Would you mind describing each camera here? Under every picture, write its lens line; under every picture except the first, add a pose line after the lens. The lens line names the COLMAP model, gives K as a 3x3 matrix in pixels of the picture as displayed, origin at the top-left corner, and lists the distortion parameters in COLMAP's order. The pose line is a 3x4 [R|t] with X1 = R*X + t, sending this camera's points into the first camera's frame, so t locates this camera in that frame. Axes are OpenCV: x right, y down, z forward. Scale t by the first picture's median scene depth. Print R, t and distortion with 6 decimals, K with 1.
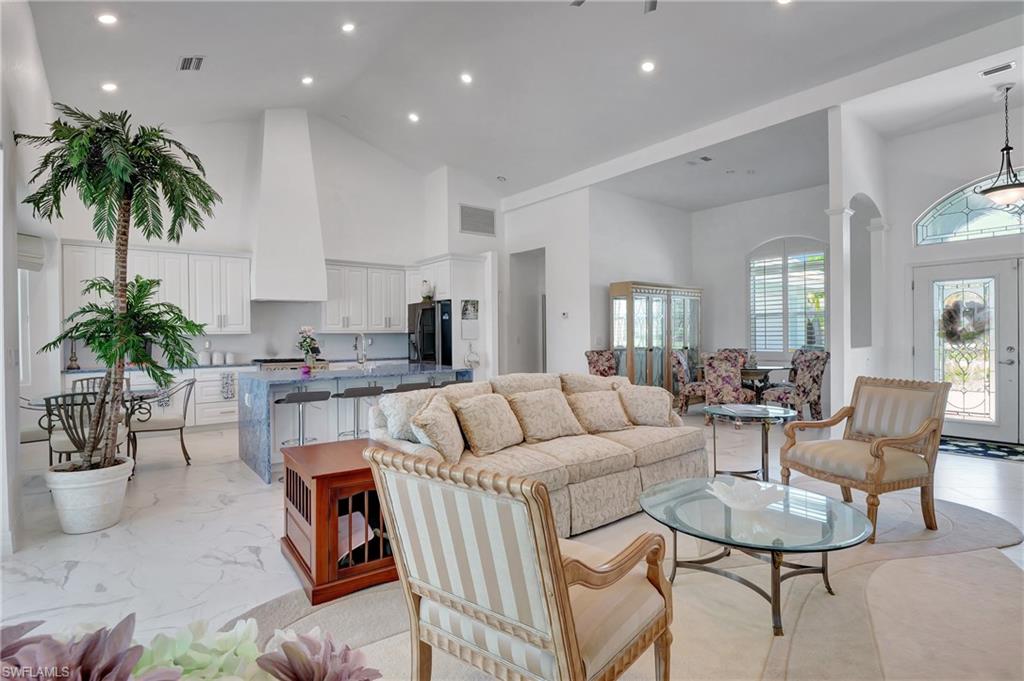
lens RADIAL K [[494.2, 0, 512.8], [0, 494.2, 337.0], [0, 0, 1]] dist [-0.011877, -0.002326]
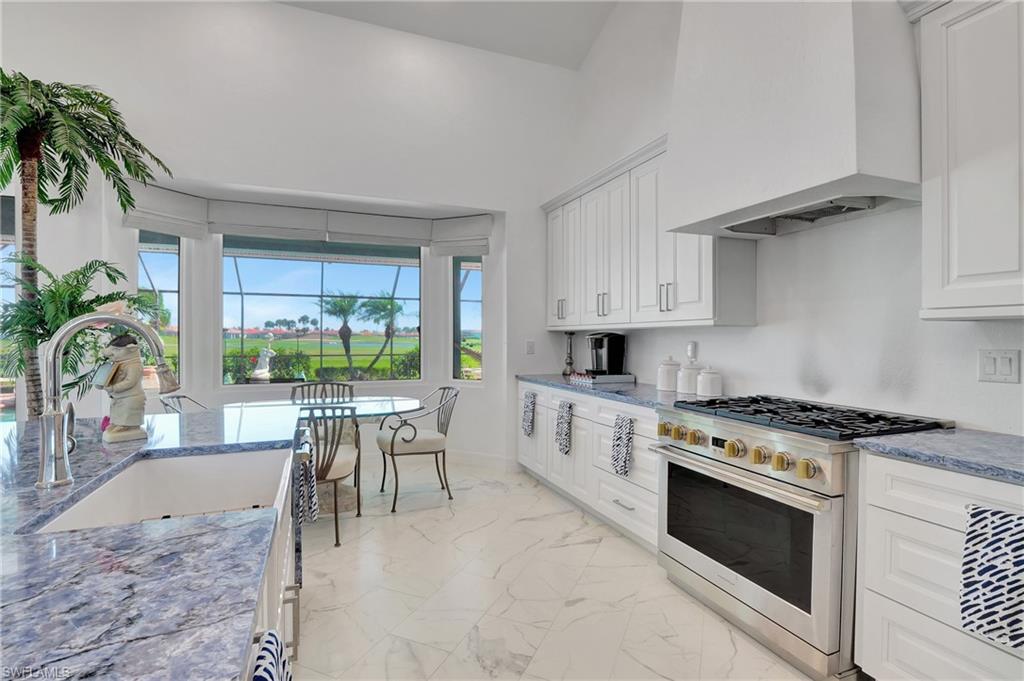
lens RADIAL K [[494.2, 0, 508.9], [0, 494.2, 338.2], [0, 0, 1]] dist [-0.011877, -0.002326]
pose [[-0.295297, 0.012187, -0.955328, -0.118548], [-0.003157, 0.999901, 0.013731, -0.001276], [0.955400, 0.007071, -0.295229, 0.928694]]
